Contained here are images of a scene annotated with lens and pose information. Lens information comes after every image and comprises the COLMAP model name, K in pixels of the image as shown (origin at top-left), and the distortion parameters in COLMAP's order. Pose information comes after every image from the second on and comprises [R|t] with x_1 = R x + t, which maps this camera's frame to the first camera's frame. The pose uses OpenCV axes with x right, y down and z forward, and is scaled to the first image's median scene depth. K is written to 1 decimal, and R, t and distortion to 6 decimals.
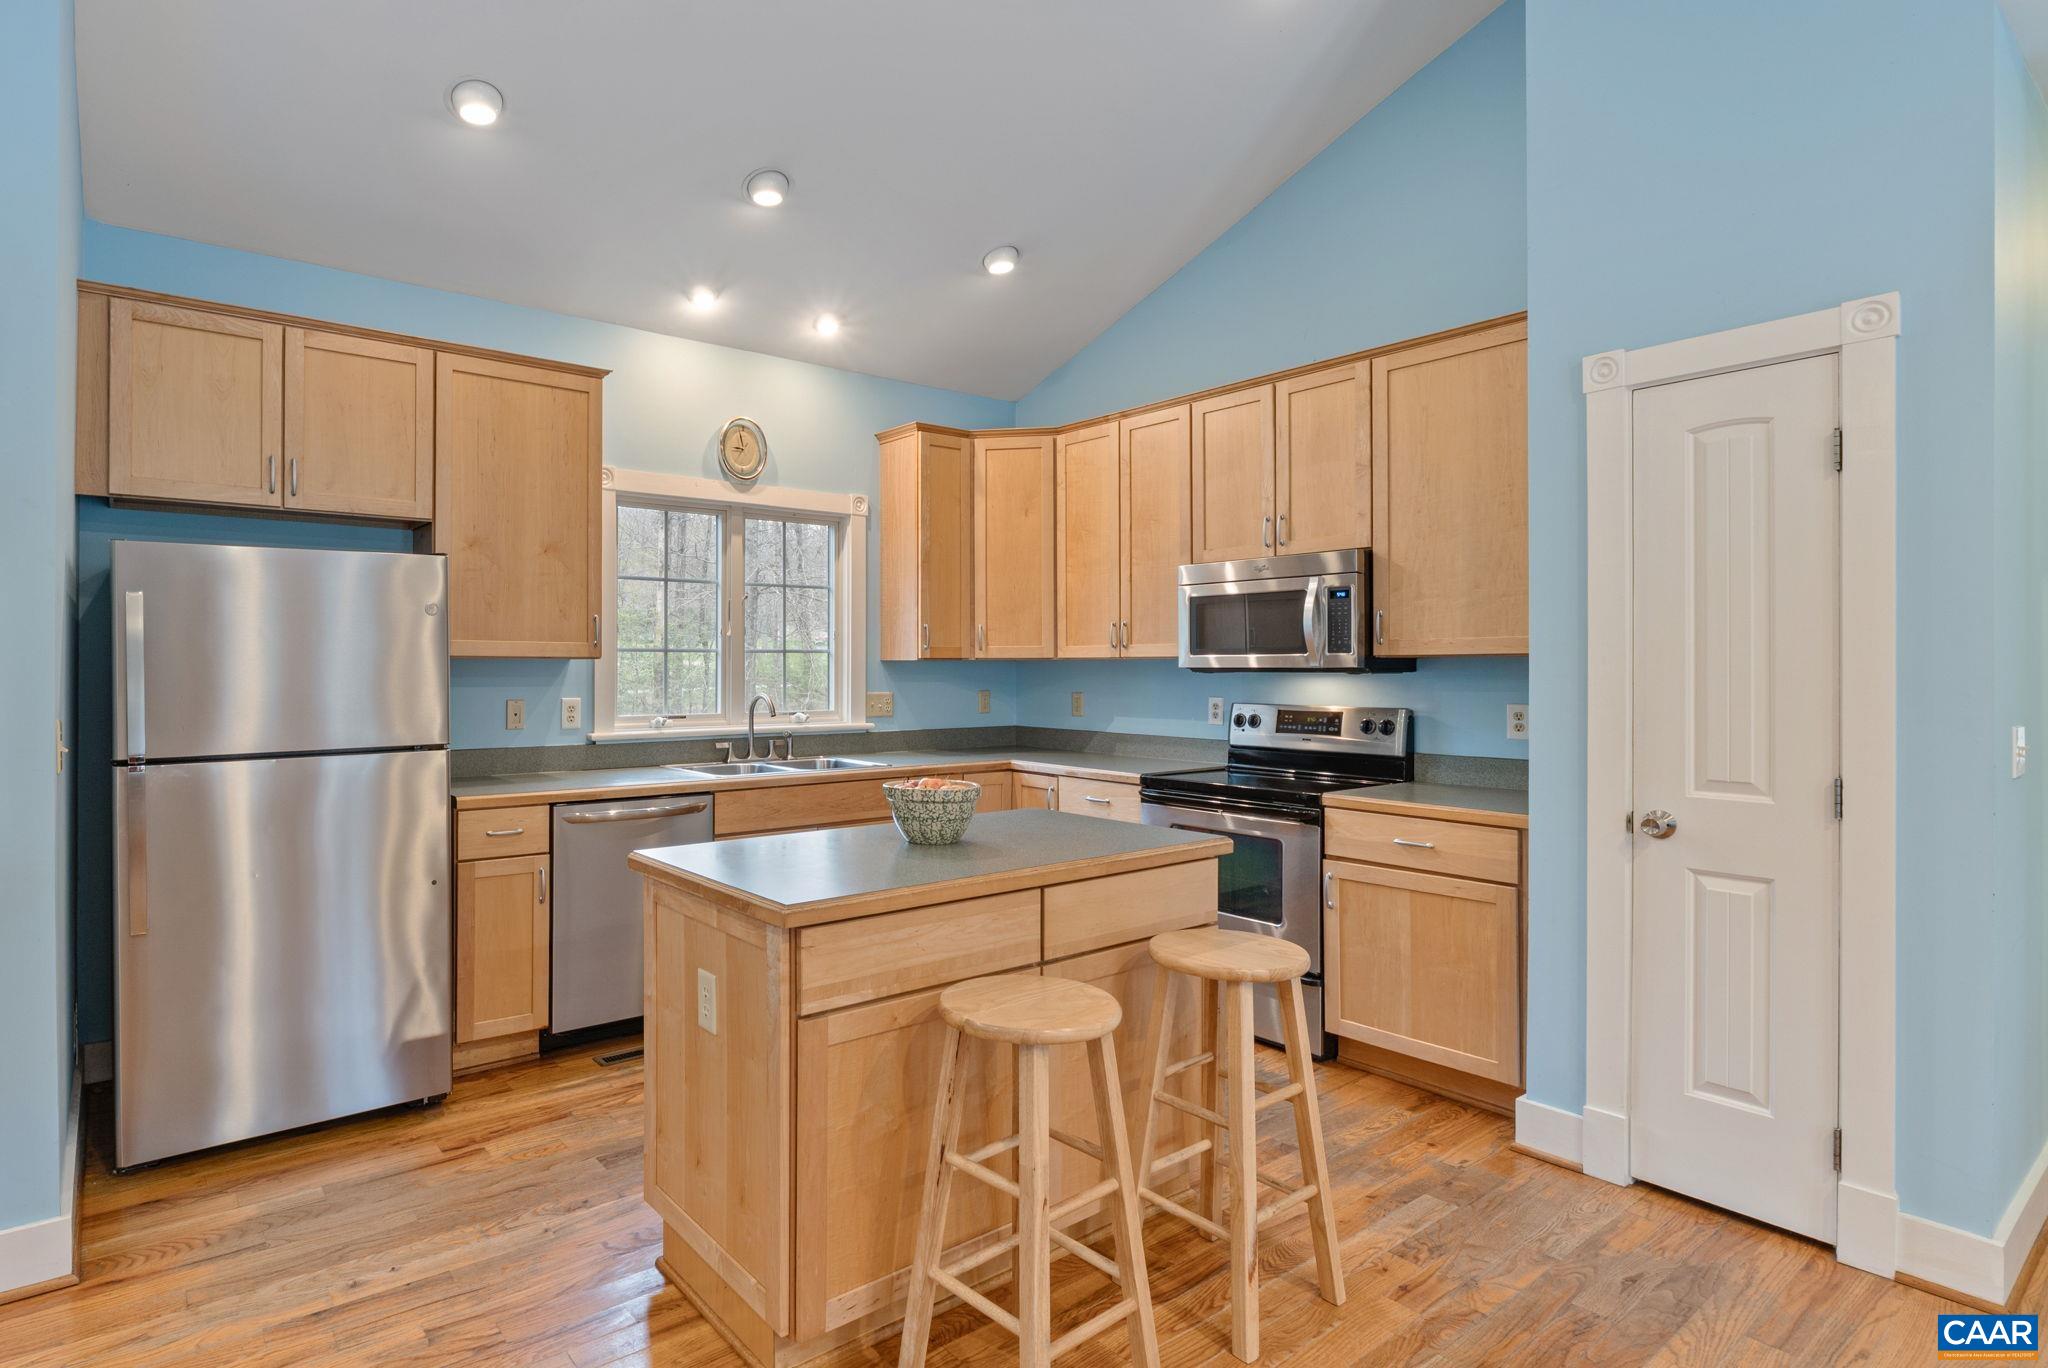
lens RADIAL K [[873.6, 0, 1028.9], [0, 873.6, 661.4], [0, 0, 1]] dist [-0.009528, -0.000488]
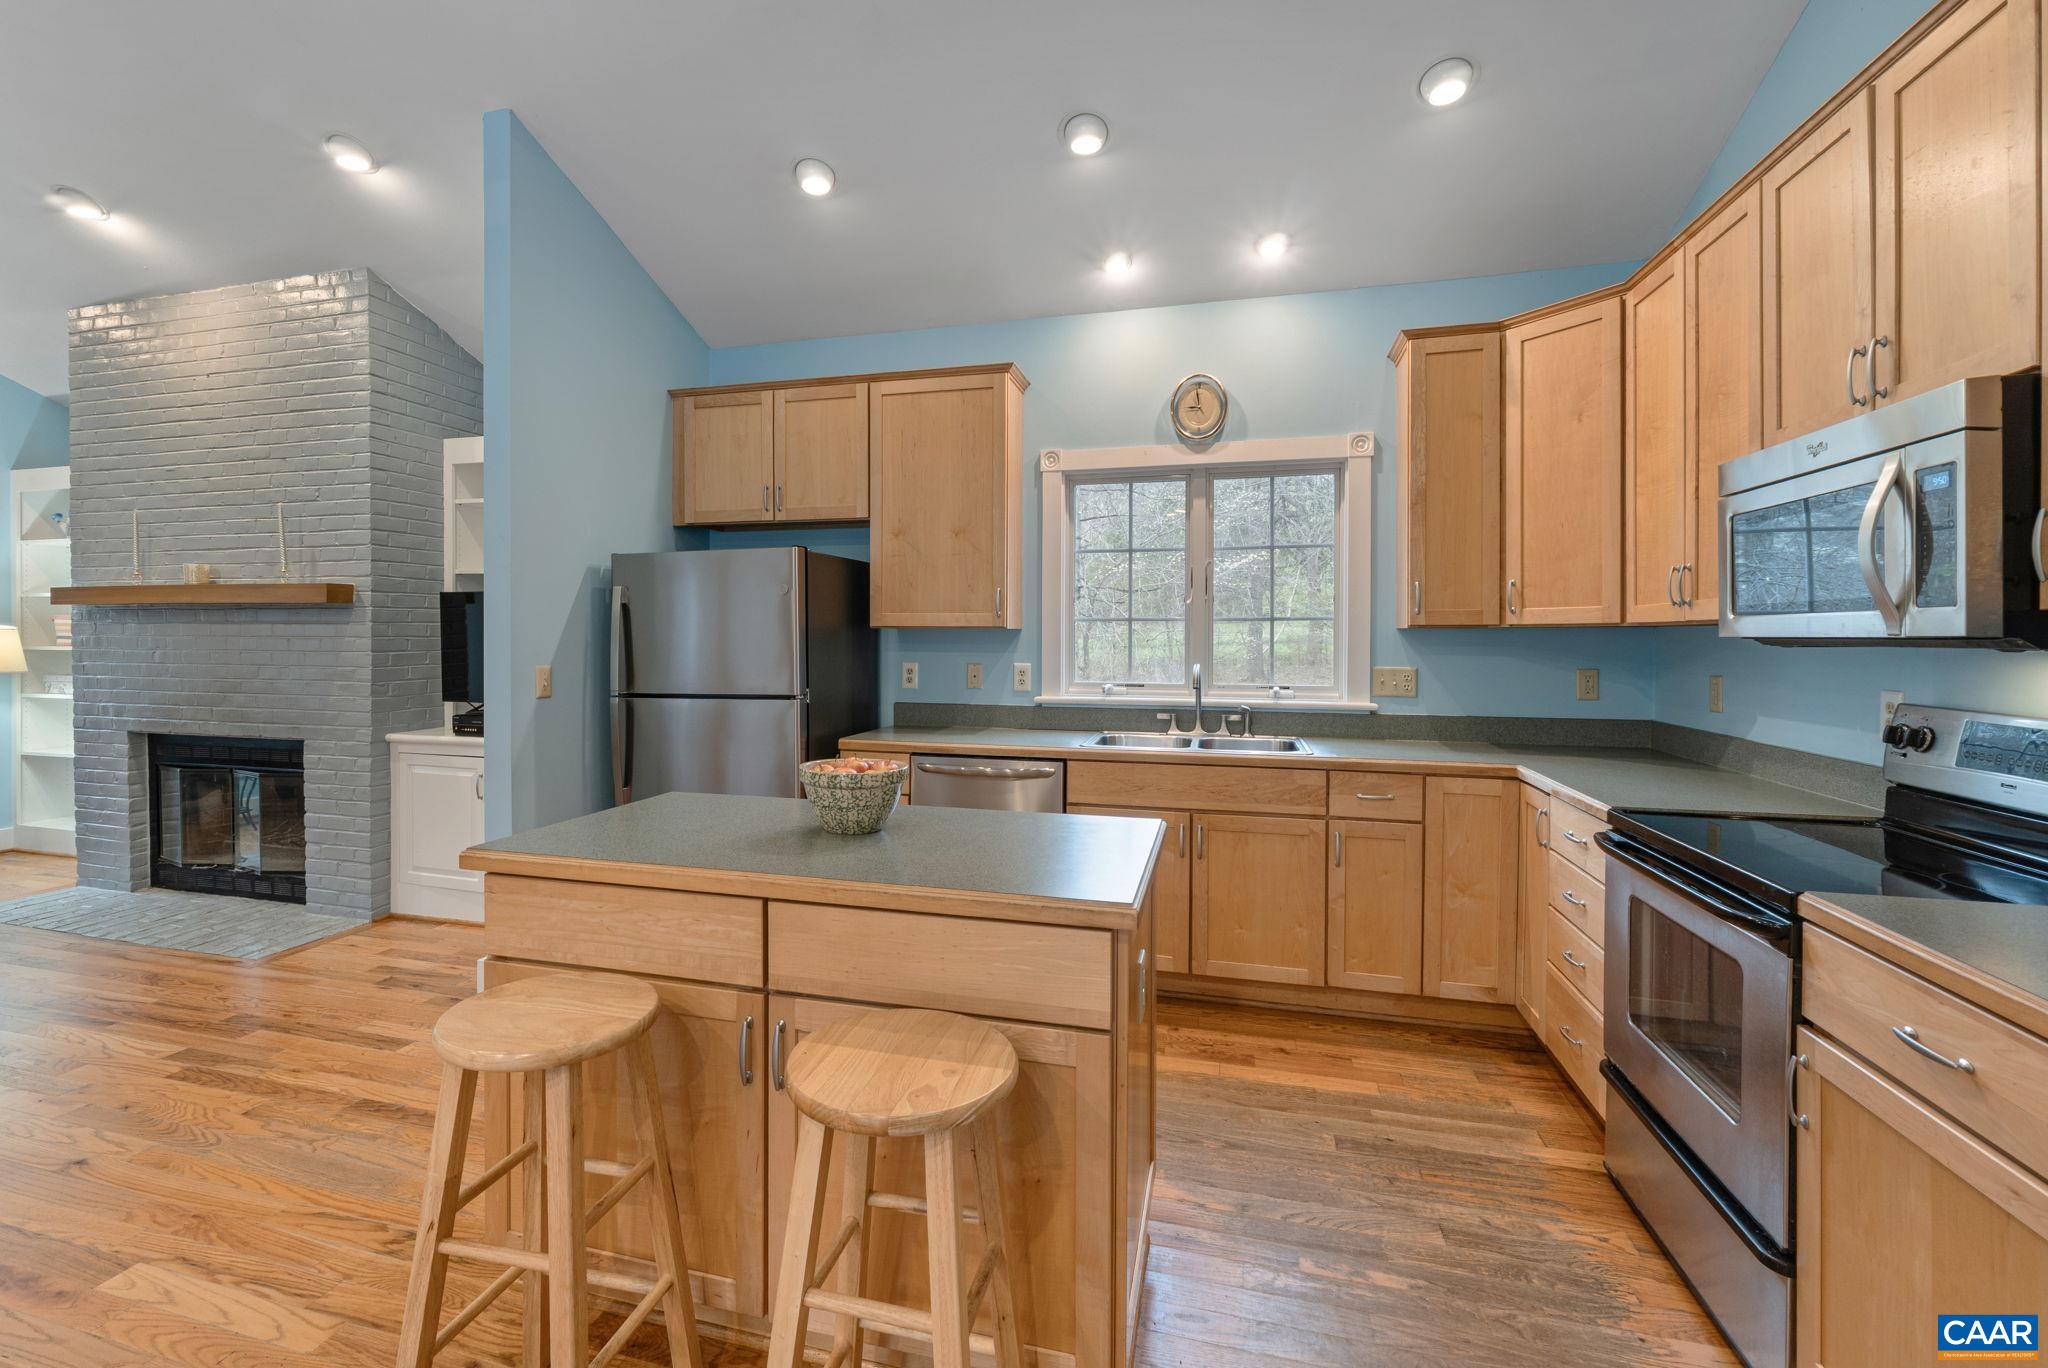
lens RADIAL K [[873.6, 0, 999.5], [0, 873.6, 646.2], [0, 0, 1]] dist [-0.009528, -0.000488]
pose [[0.642926, 0.009883, -0.765865, 0.276956], [0.002863, 0.999879, 0.015306, 0.002510], [0.765923, -0.012033, 0.642819, 0.225824]]
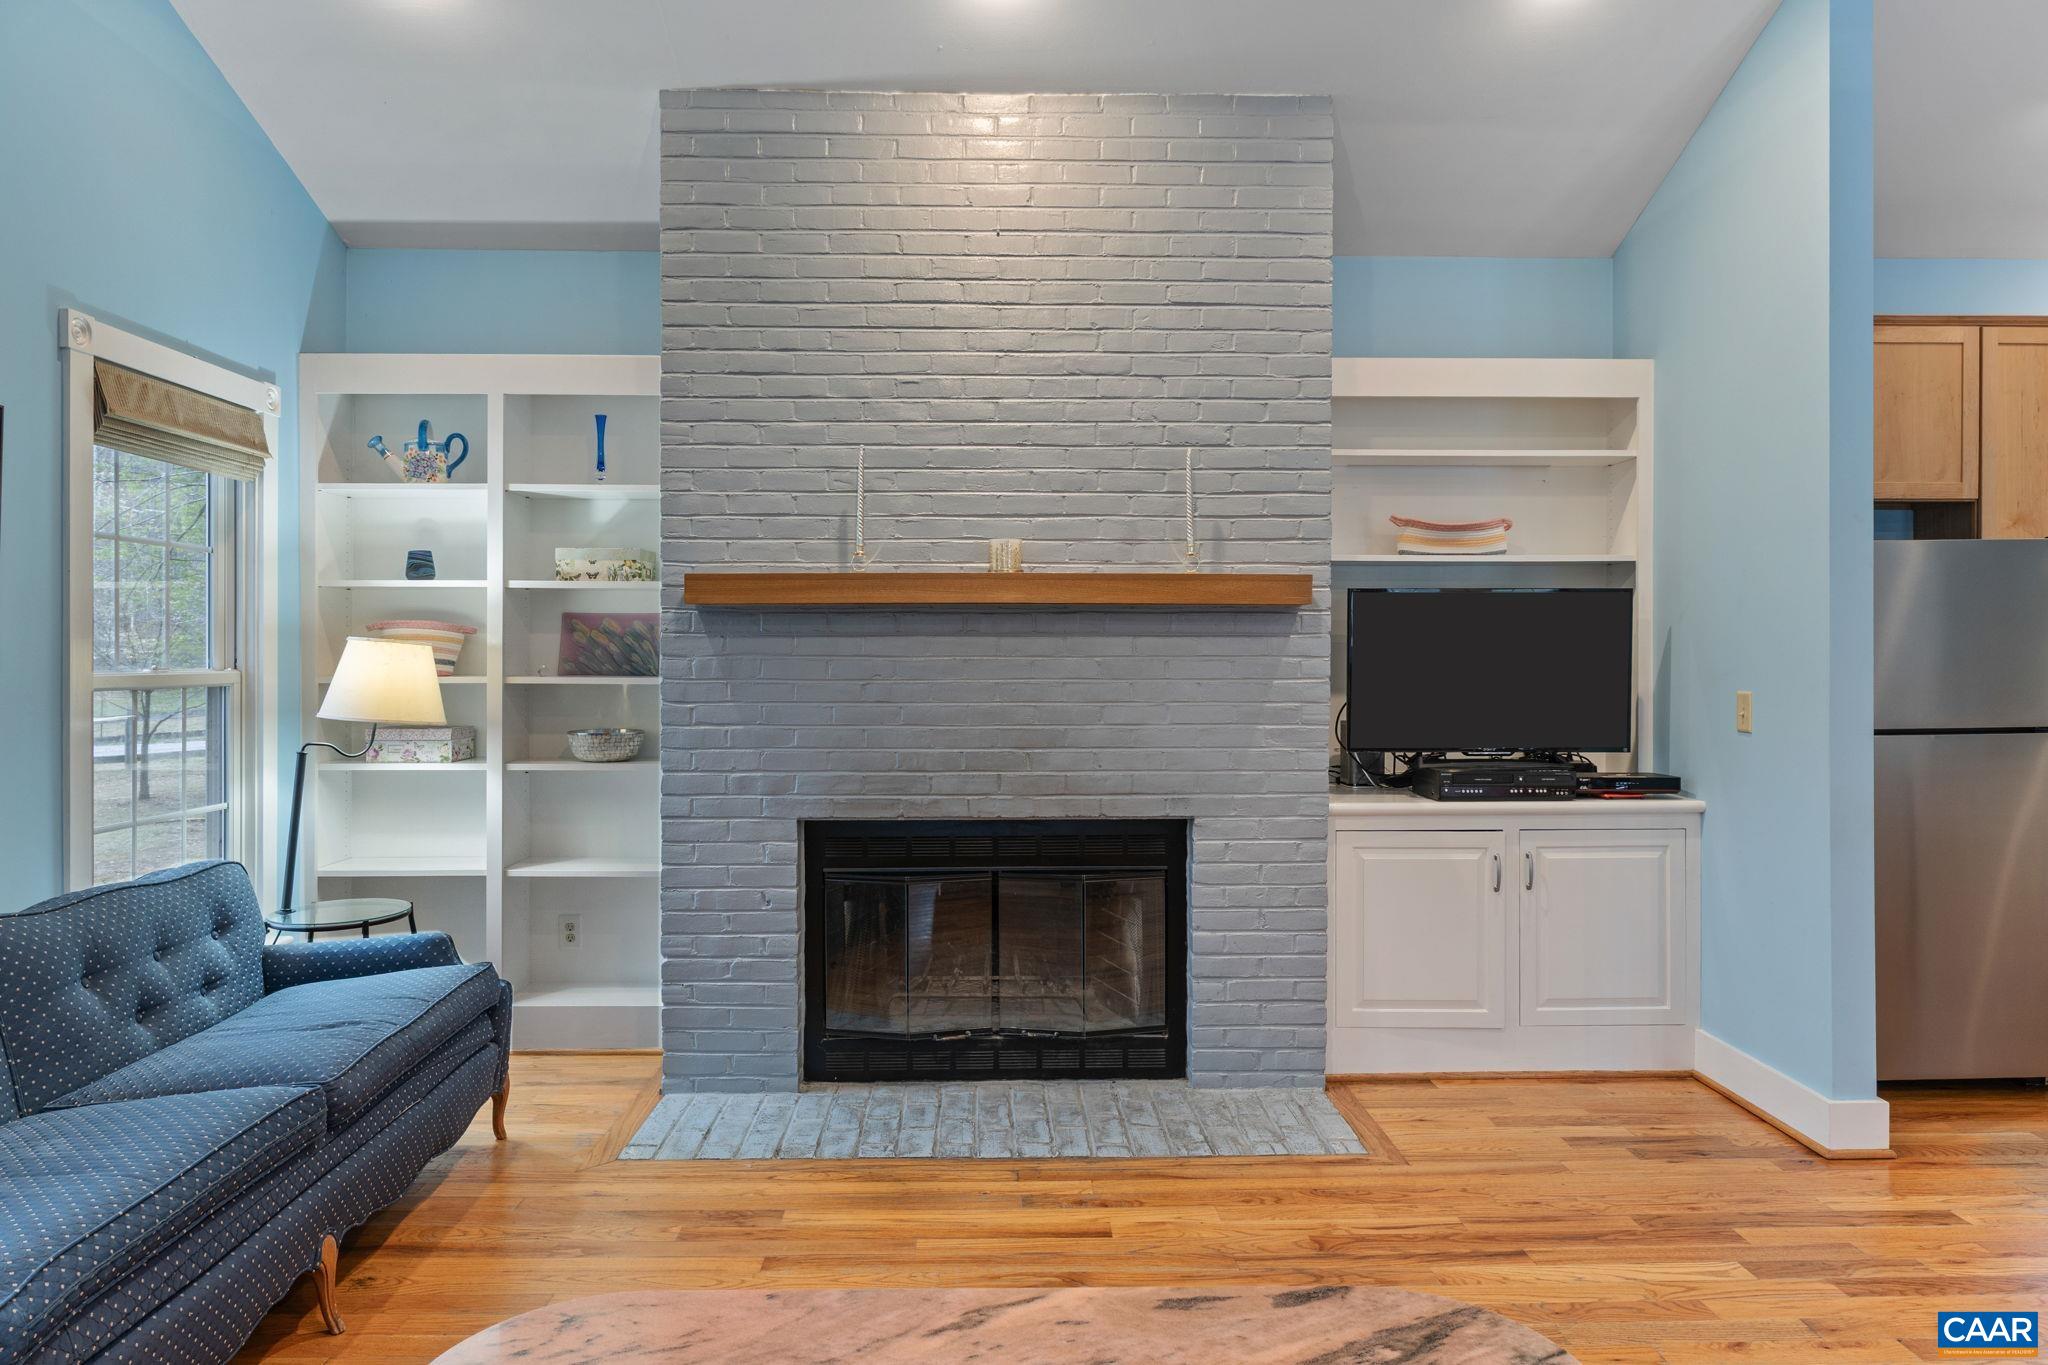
lens RADIAL K [[1341.9, 0, 1025.6], [0, 1341.9, 654.1], [0, 0, 1]] dist [-0.002820, -0.009461]
pose [[0.834413, -0.000744, -0.551139, -0.697710], [0.006069, 0.999951, 0.007837, -0.007415], [0.551106, -0.009884, 0.834377, -0.779166]]
